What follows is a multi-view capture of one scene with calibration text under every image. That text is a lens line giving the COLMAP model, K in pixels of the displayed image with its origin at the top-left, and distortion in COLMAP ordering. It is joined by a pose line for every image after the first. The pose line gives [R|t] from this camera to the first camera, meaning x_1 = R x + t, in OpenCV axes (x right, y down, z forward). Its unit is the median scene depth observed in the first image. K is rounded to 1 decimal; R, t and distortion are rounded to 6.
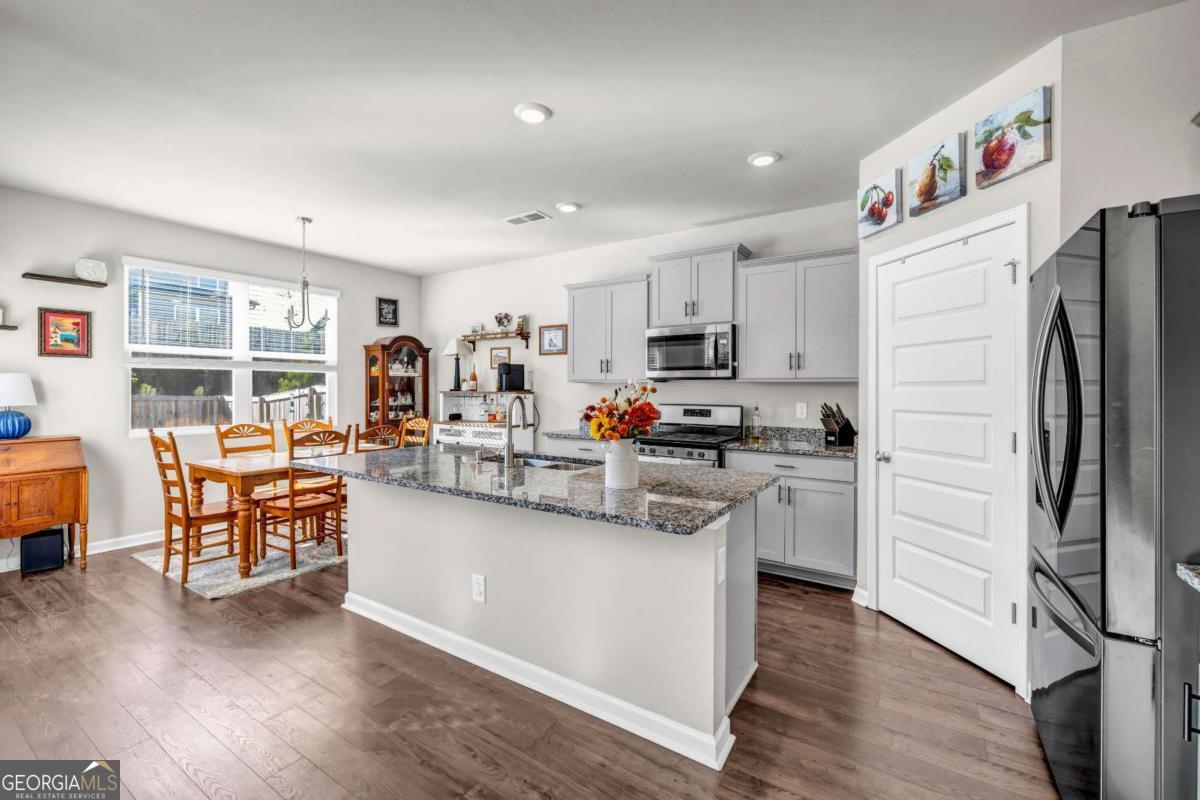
lens RADIAL K [[505.3, 0, 584.4], [0, 505.3, 382.9], [0, 0, 1]] dist [0.000495, 0.000255]
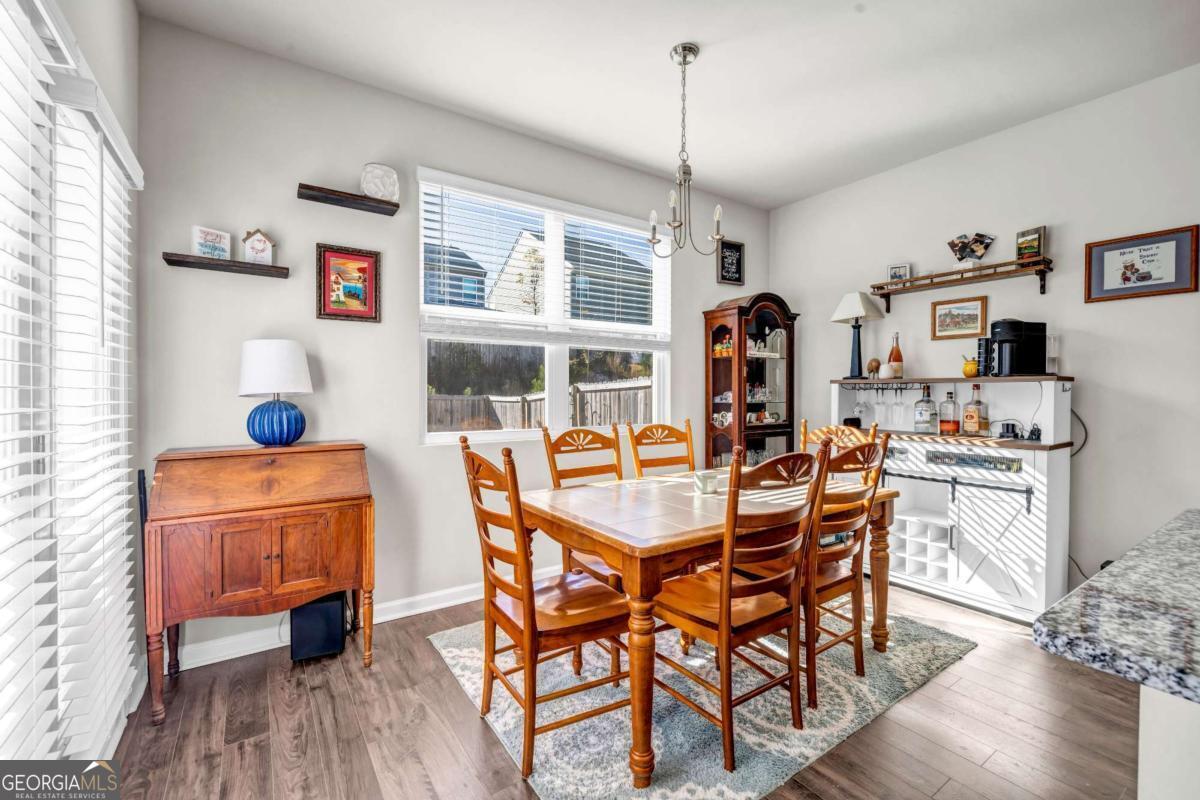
lens RADIAL K [[495.1, 0, 594.9], [0, 495.1, 381.8], [0, 0, 1]] dist [0.010216, 0.000487]
pose [[0.927080, -0.007120, -0.374795, -0.450657], [0.003216, 0.999934, -0.011042, 0.033139], [0.374849, 0.009032, 0.927042, 0.480490]]
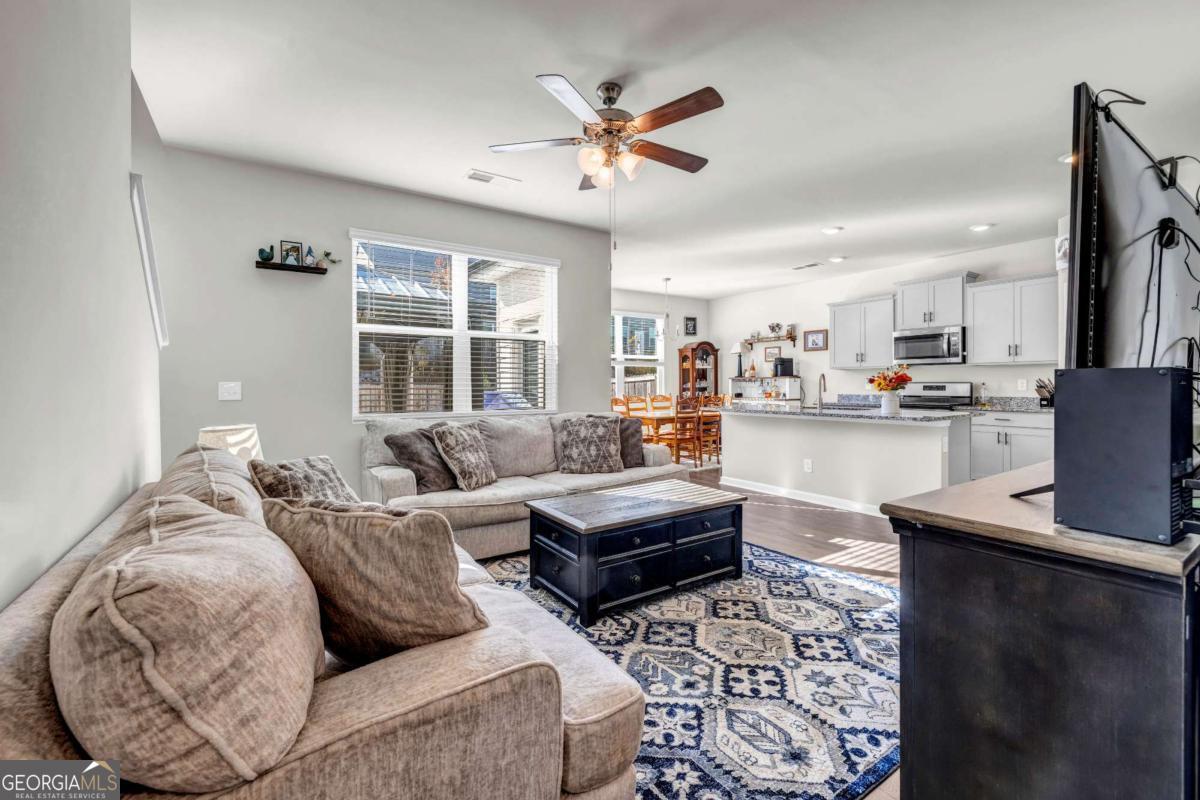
lens RADIAL K [[495.1, 0, 594.9], [0, 495.1, 381.8], [0, 0, 1]] dist [0.010216, 0.000487]
pose [[0.926579, -0.010218, -0.375962, -0.143657], [0.013023, 0.999903, 0.004921, 0.022046], [0.375875, -0.009456, 0.926622, -0.694705]]
